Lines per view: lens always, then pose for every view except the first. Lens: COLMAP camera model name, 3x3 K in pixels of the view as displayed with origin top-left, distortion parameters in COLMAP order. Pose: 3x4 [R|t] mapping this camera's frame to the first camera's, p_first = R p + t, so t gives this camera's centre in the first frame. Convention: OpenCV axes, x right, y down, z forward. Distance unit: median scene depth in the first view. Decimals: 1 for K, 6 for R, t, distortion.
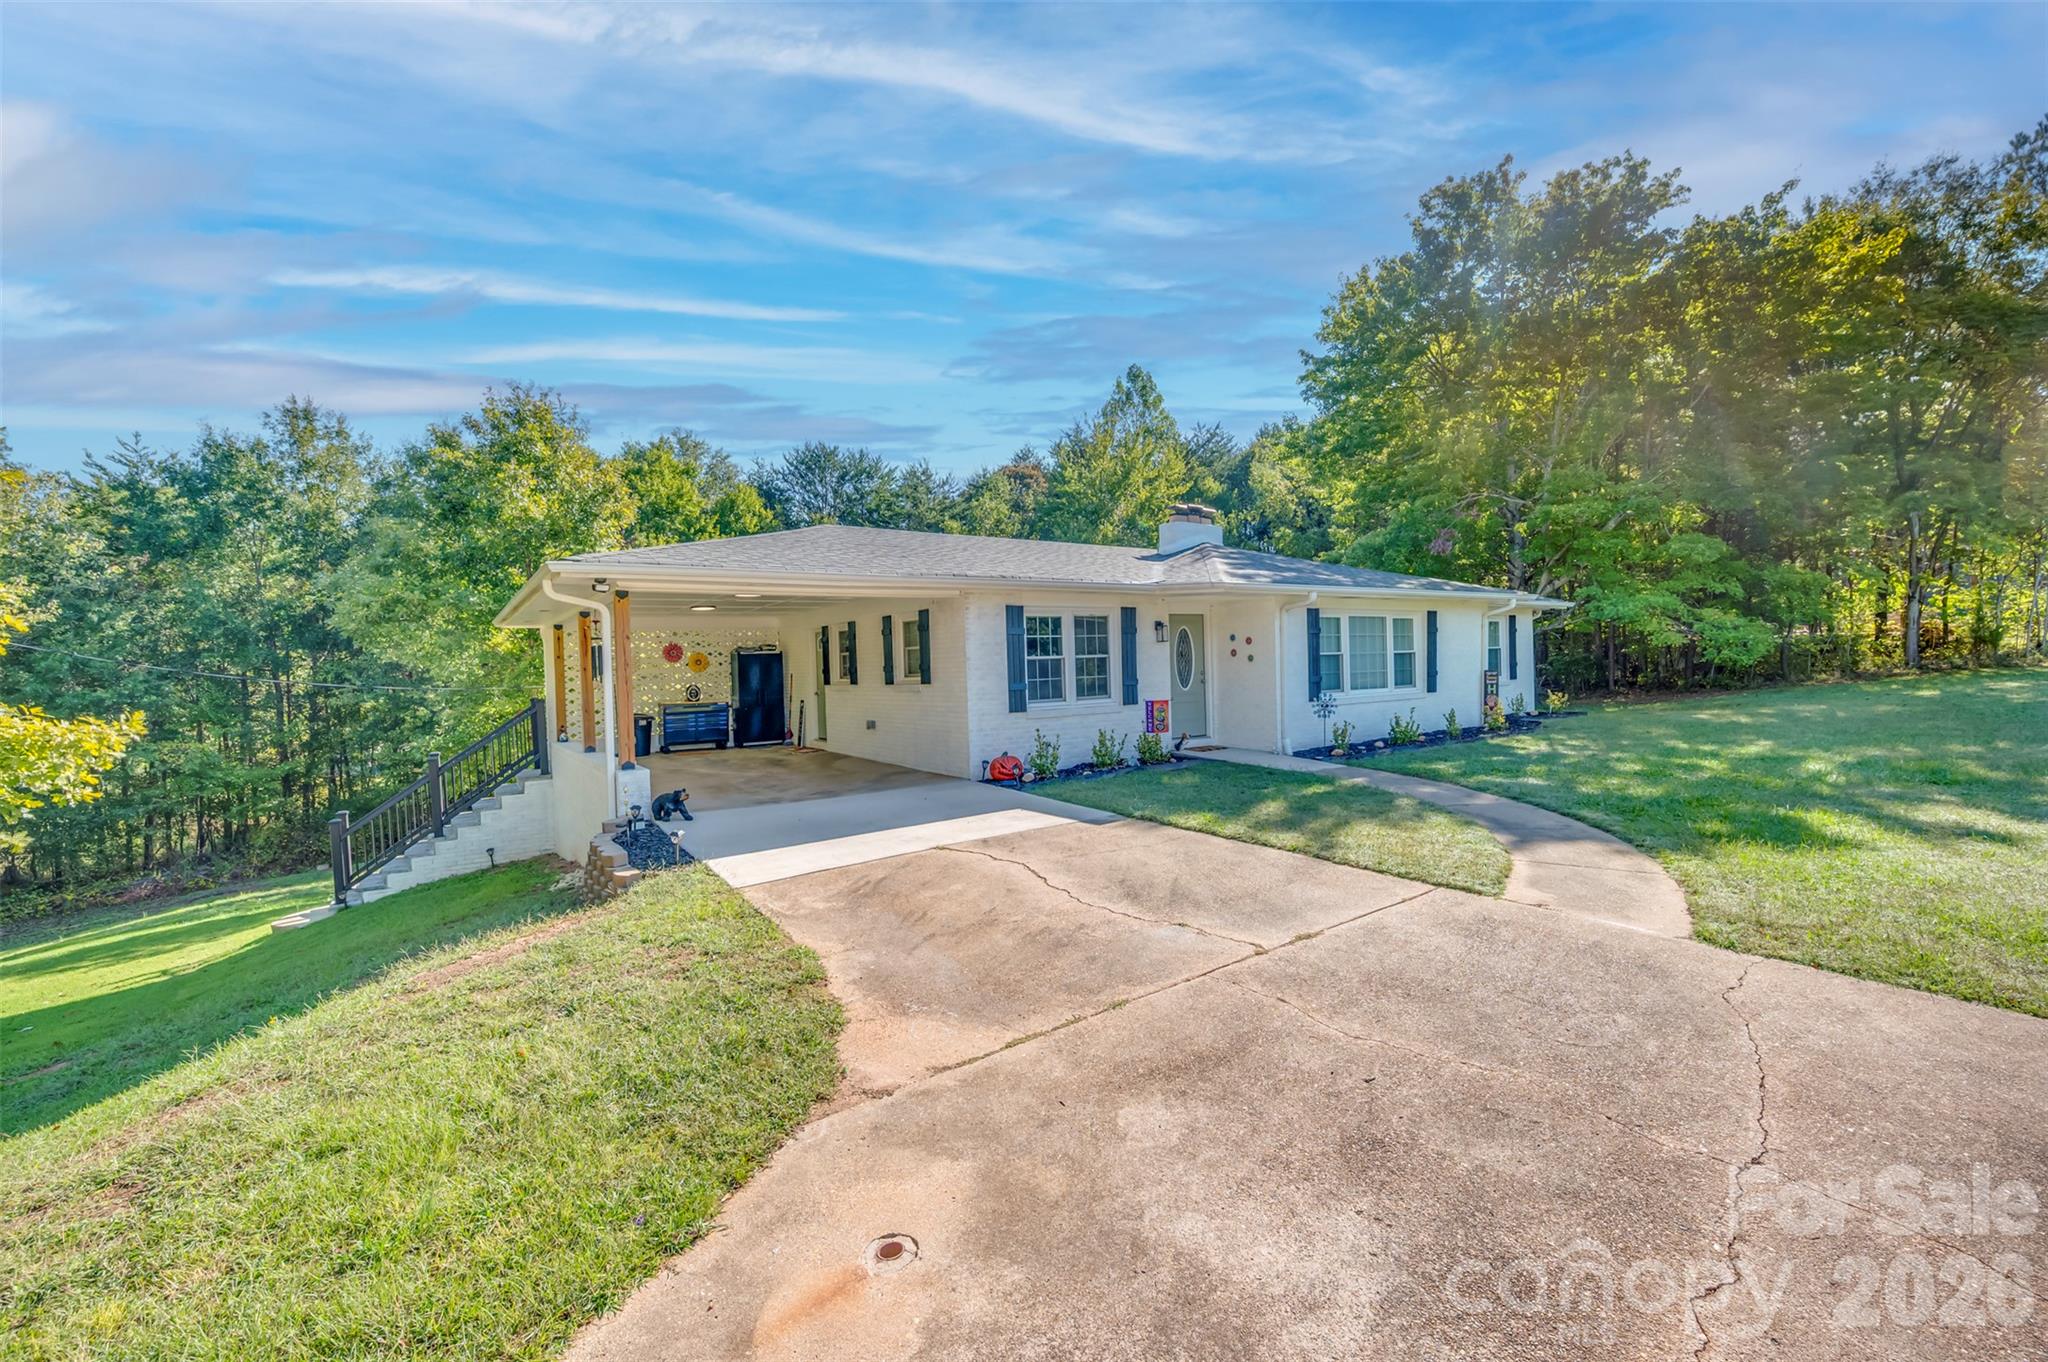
lens RADIAL K [[859.7, 0, 1024.0], [0, 859.7, 681.0], [0, 0, 1]] dist [0.003072, 0.000589]
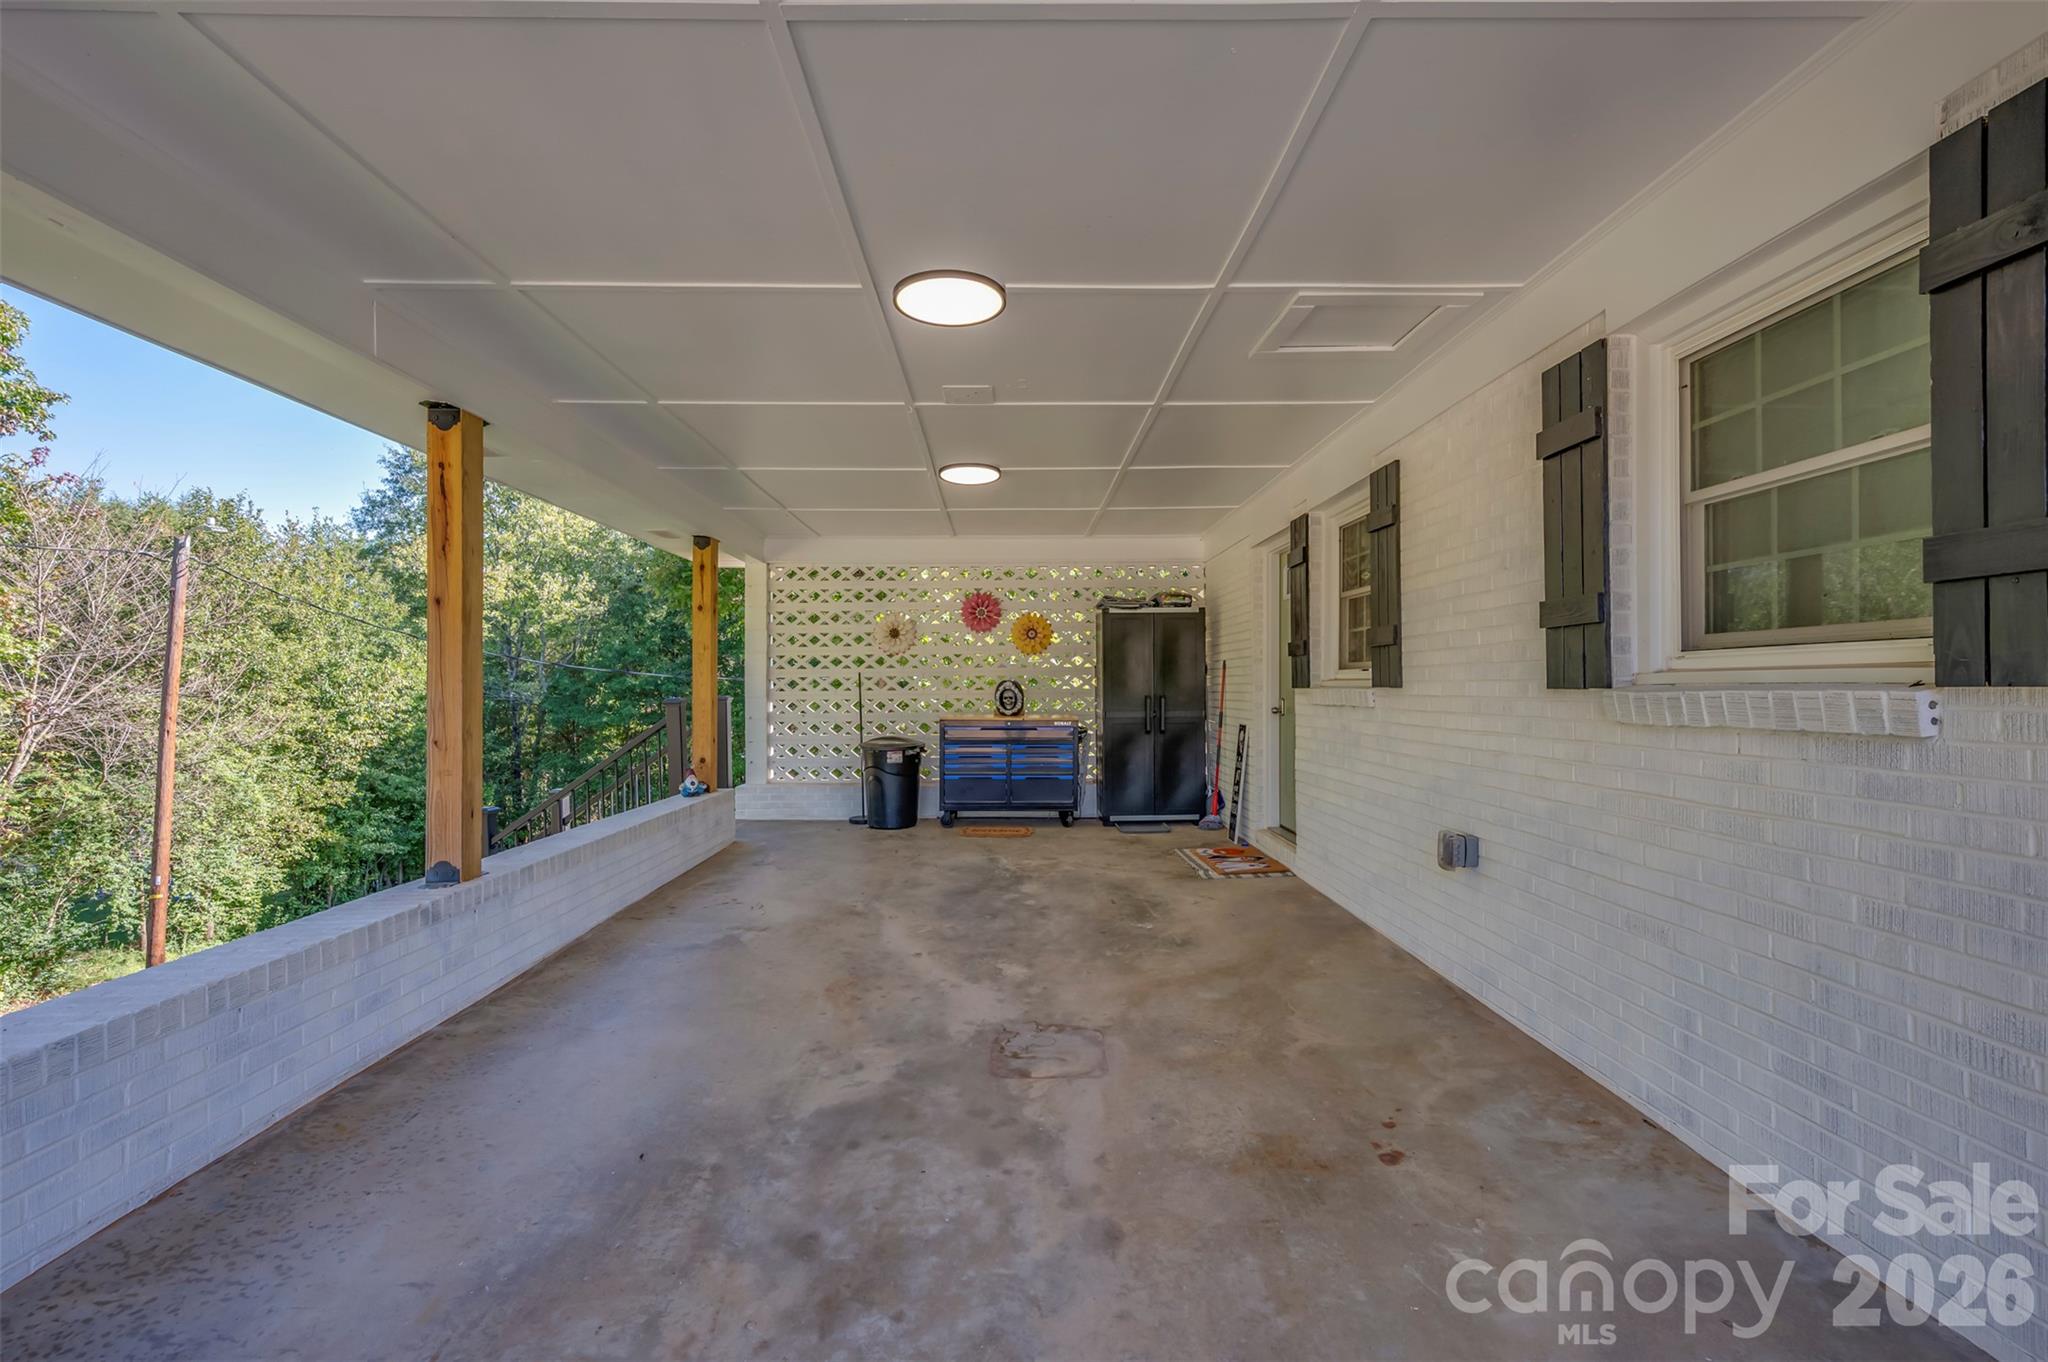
lens RADIAL K [[859.7, 0, 1024.0], [0, 859.7, 681.0], [0, 0, 1]] dist [0.003072, 0.000589]
pose [[0.835471, 0.023385, -0.549037, -0.121855], [-0.028707, 0.999587, -0.001107, 0.005250], [0.548784, 0.016686, 0.835797, 0.597482]]
